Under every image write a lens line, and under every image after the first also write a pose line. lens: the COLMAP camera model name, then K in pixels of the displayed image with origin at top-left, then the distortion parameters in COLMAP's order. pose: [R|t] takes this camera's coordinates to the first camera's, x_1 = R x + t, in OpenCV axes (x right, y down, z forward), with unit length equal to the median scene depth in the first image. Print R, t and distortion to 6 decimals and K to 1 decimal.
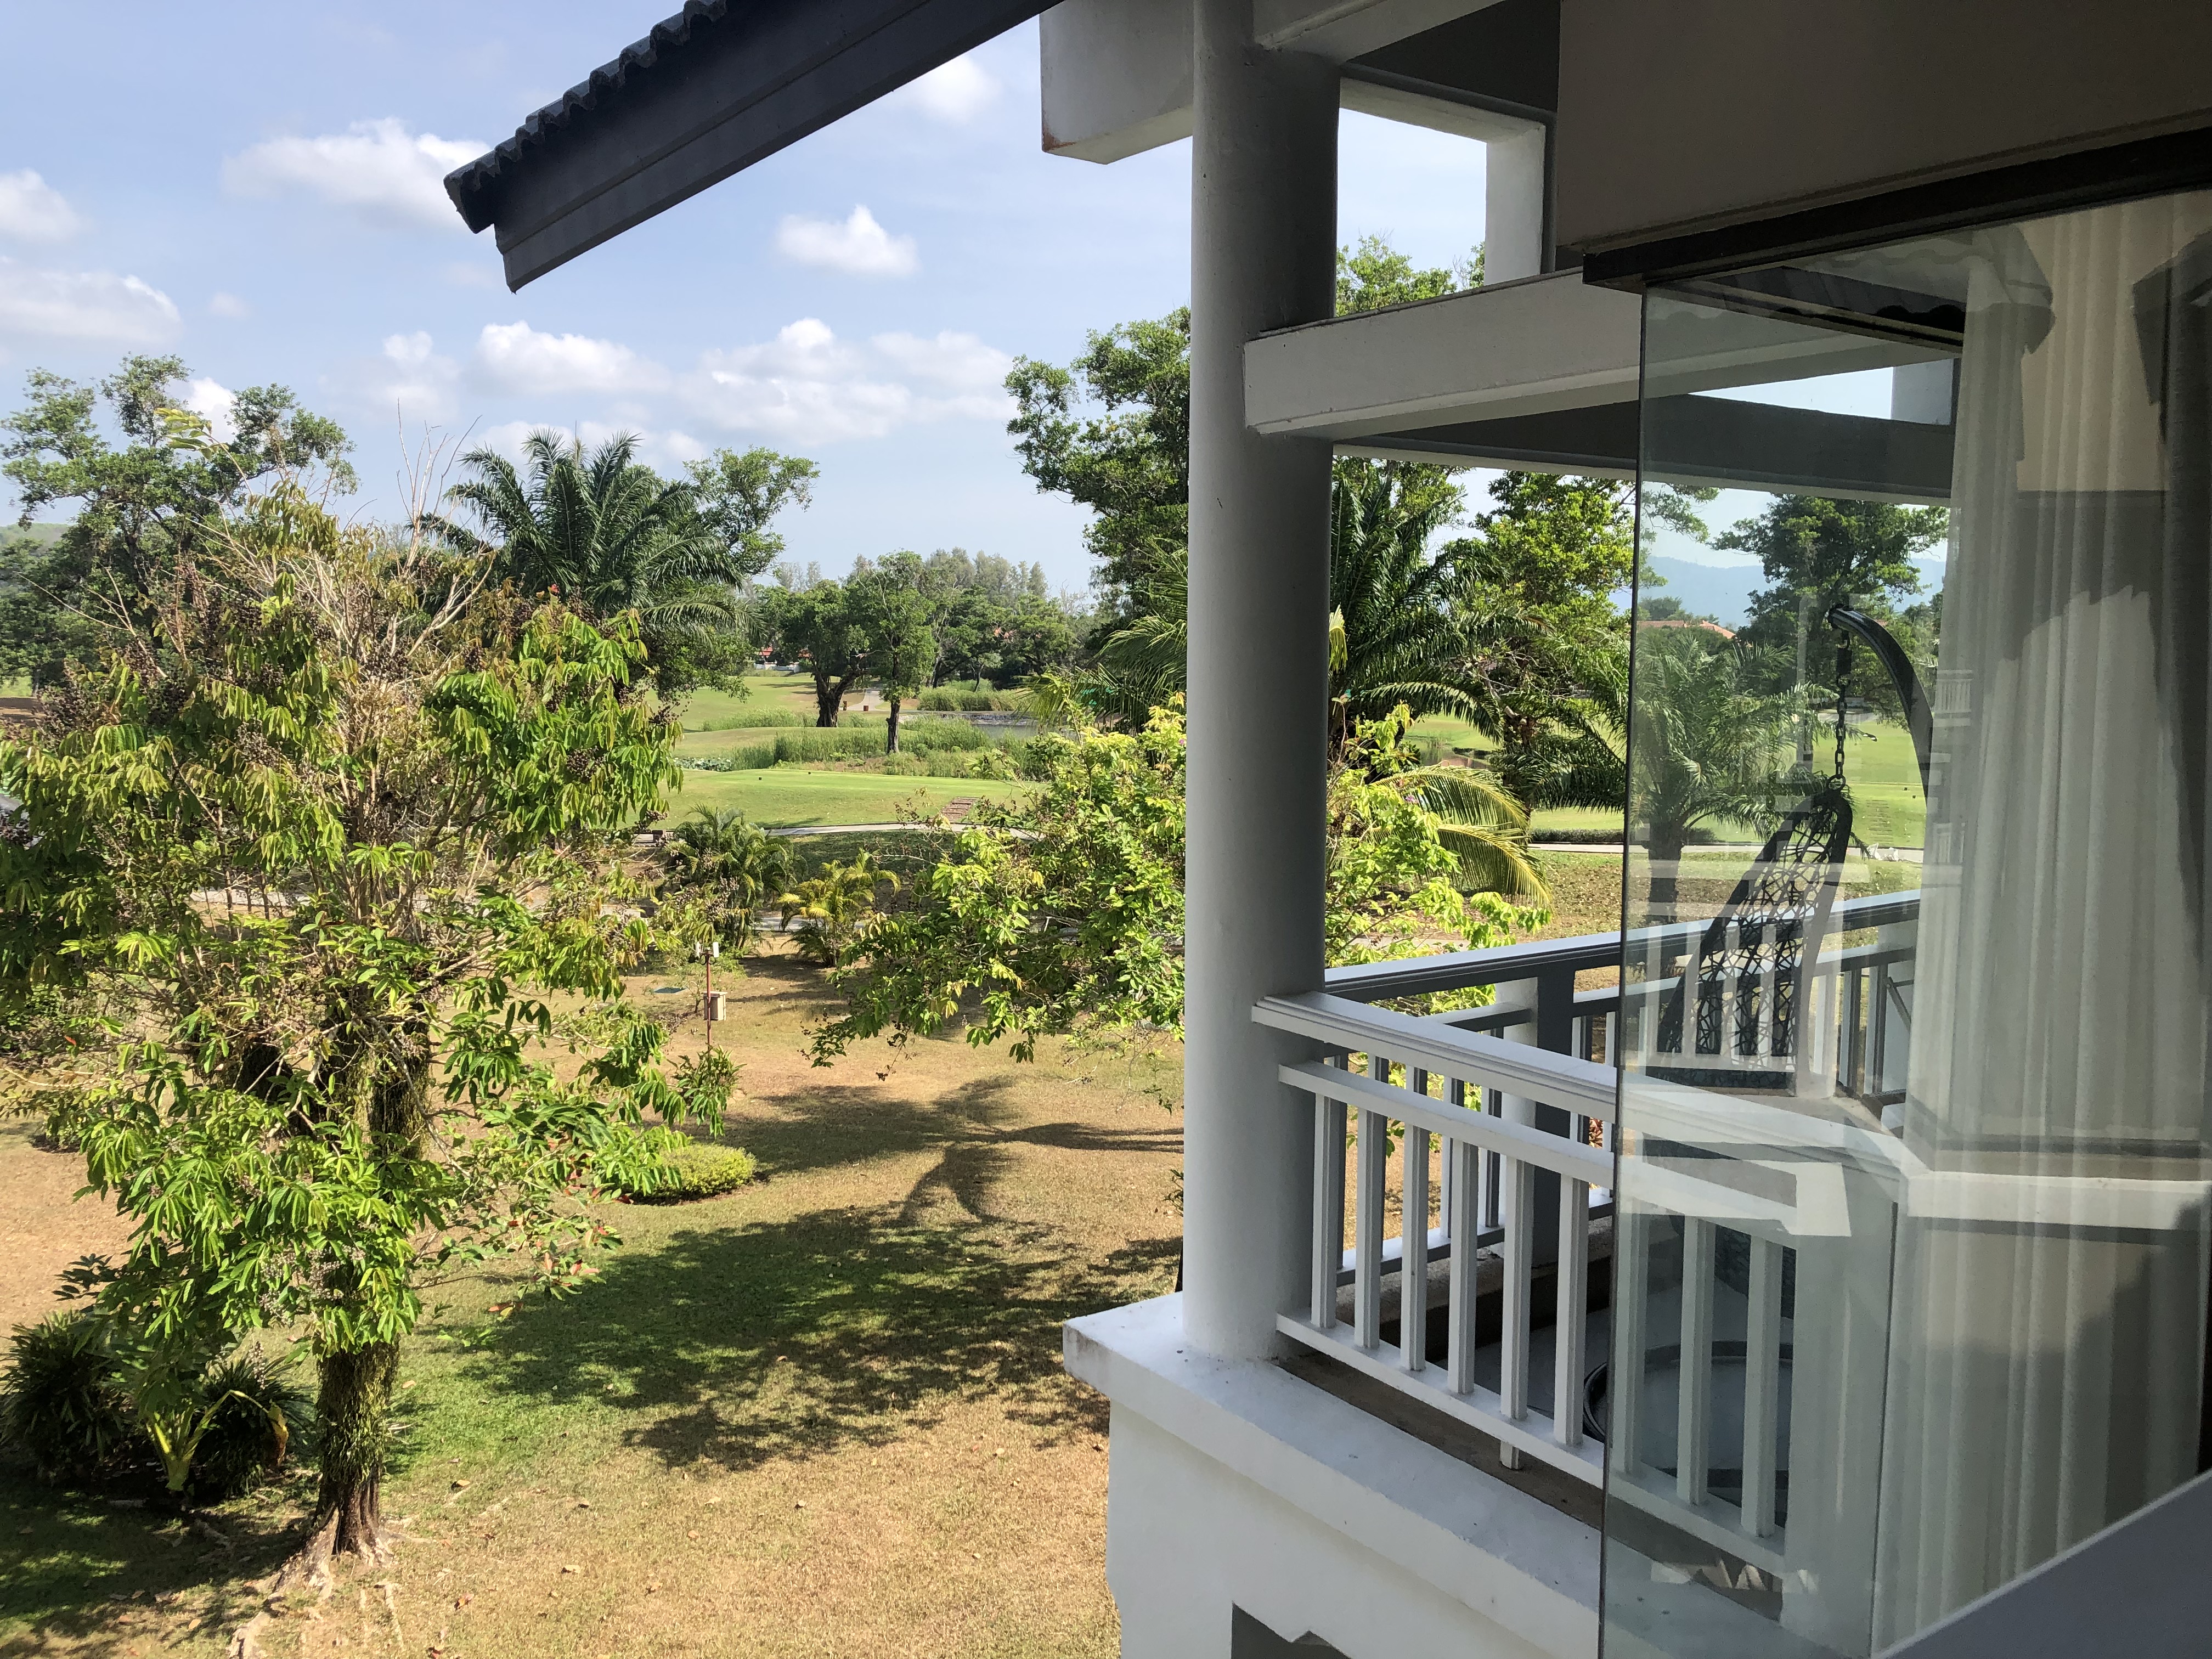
lens RADIAL K [[1804.2, 0, 1108.7], [0, 1804.2, 813.2], [0, 0, 1]] dist [0.018219, -0.014093]
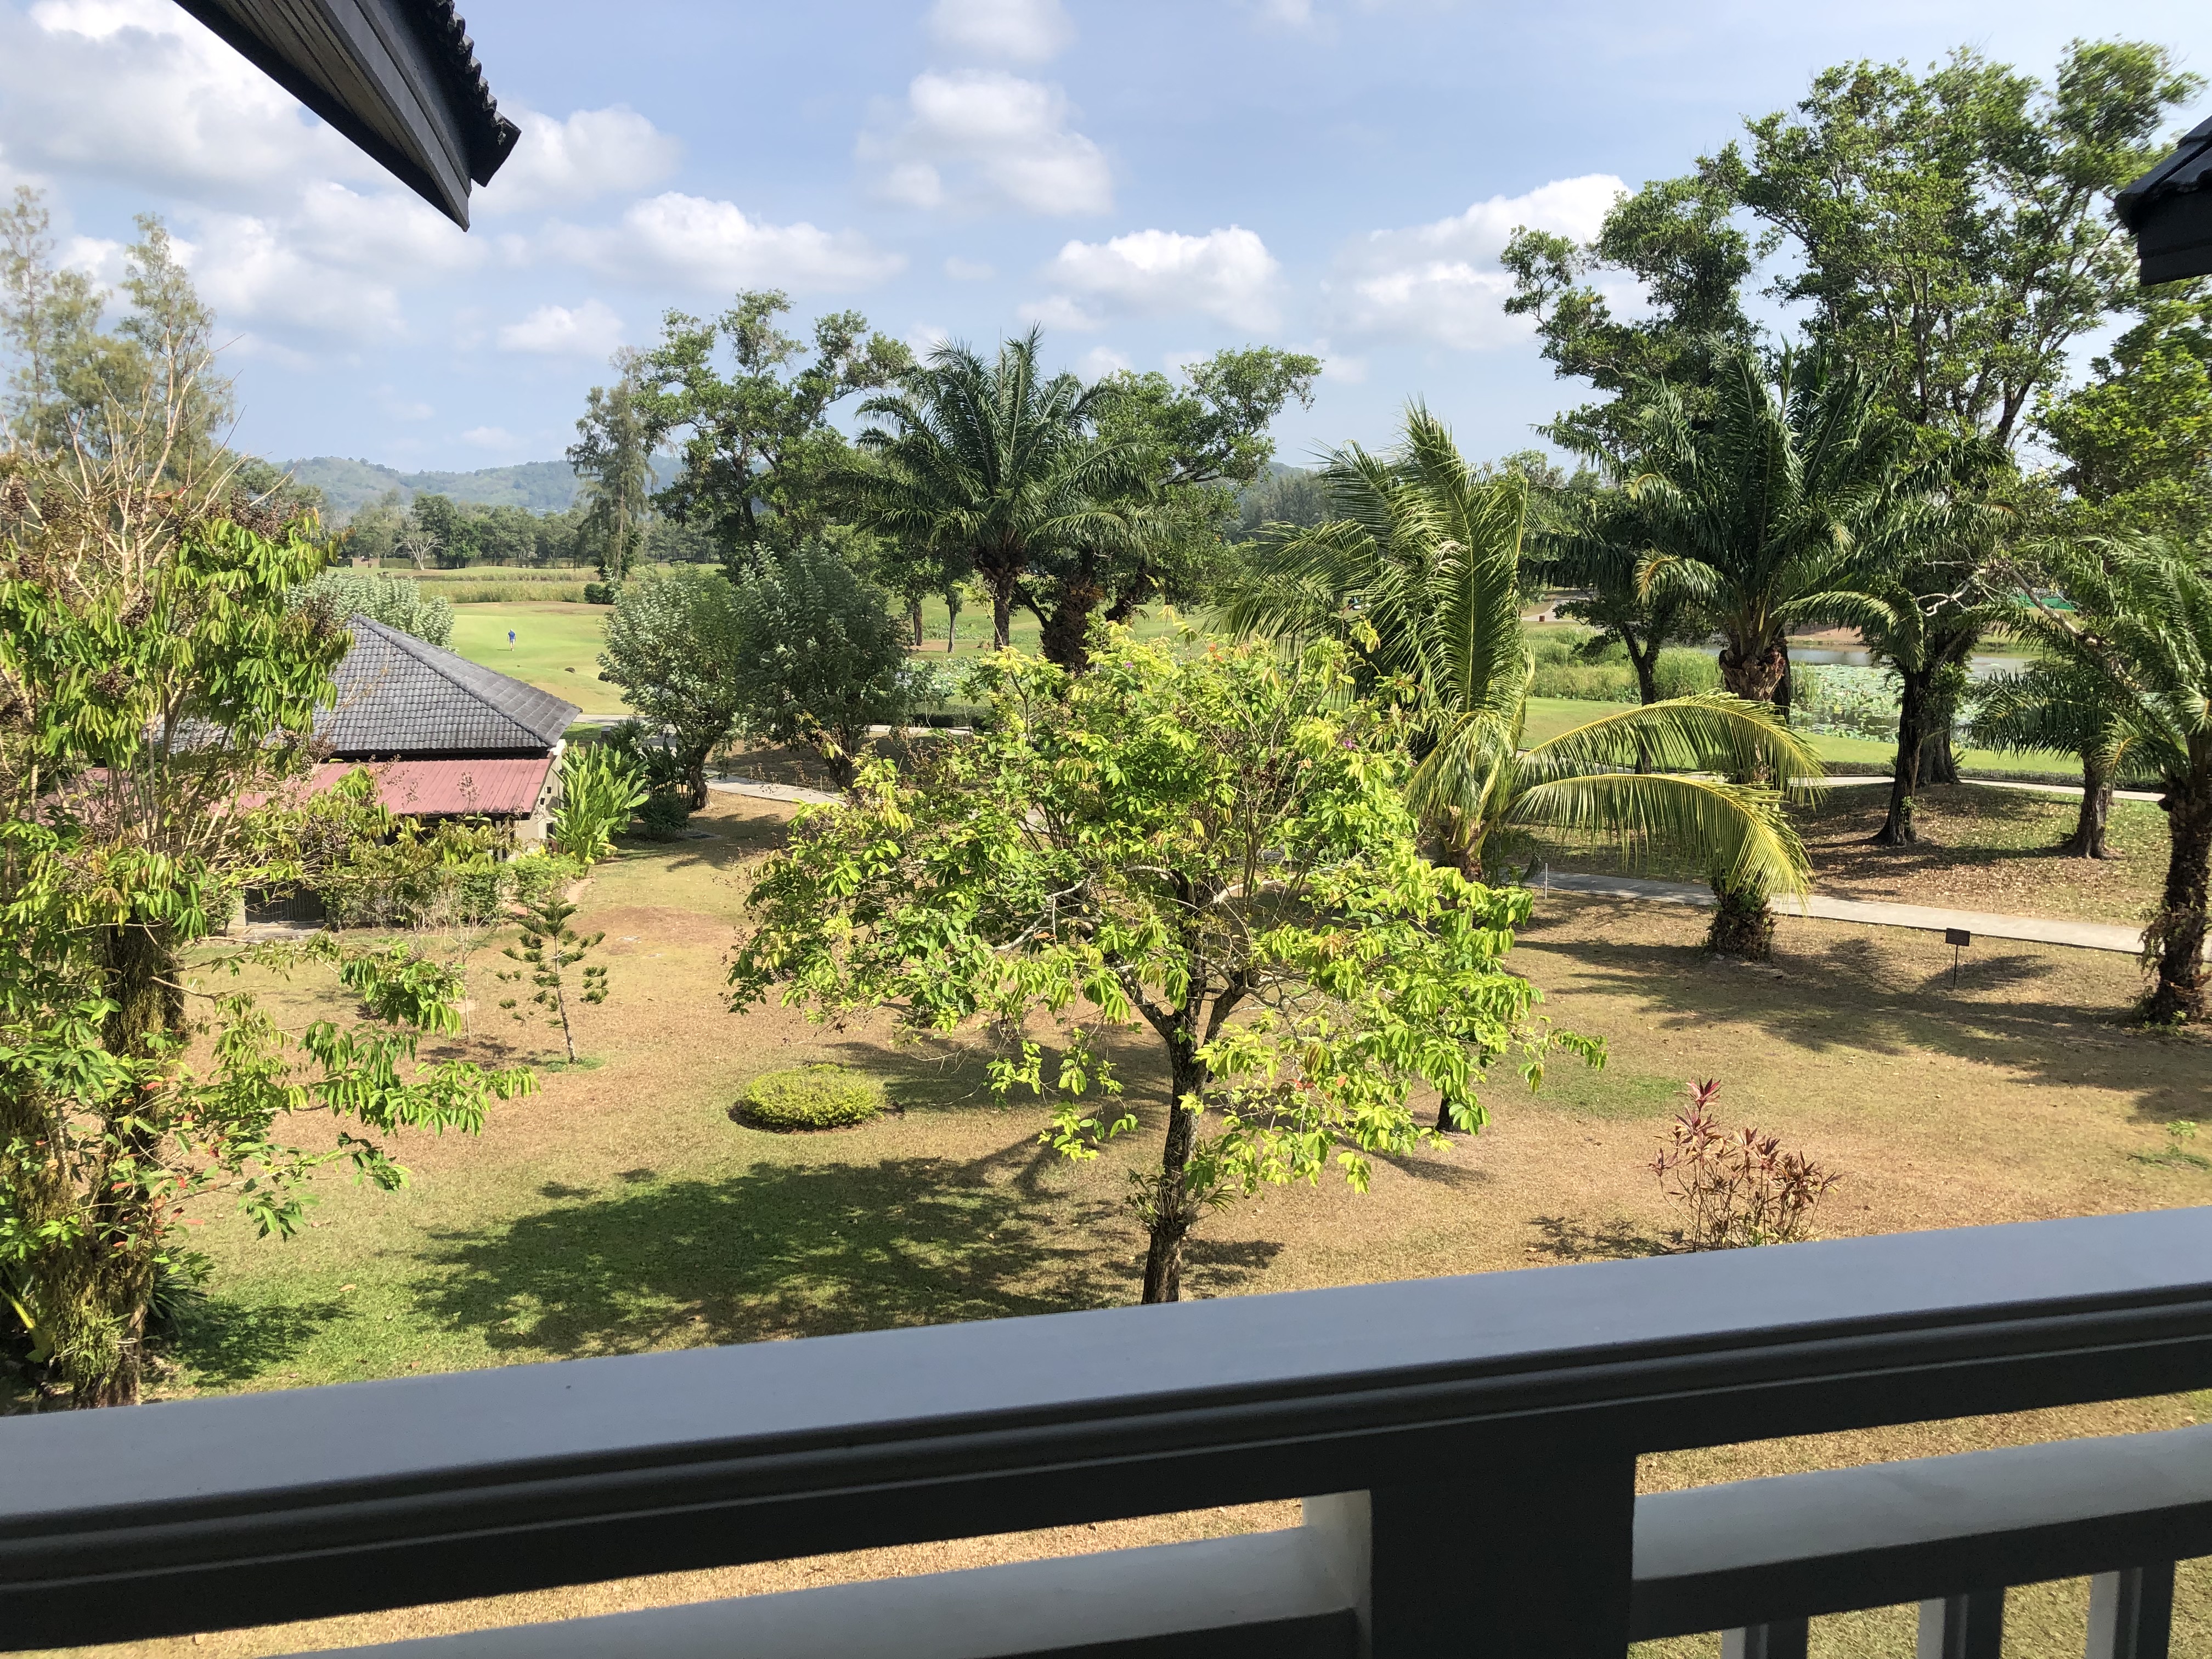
lens RADIAL K [[1804.2, 0, 1108.7], [0, 1804.2, 813.2], [0, 0, 1]] dist [0.018219, -0.014093]
pose [[0.919436, 0.049189, -0.390150, 0.164449], [-0.029505, 0.997978, 0.056289, -0.008505], [0.392130, -0.040243, 0.919029, 0.103178]]
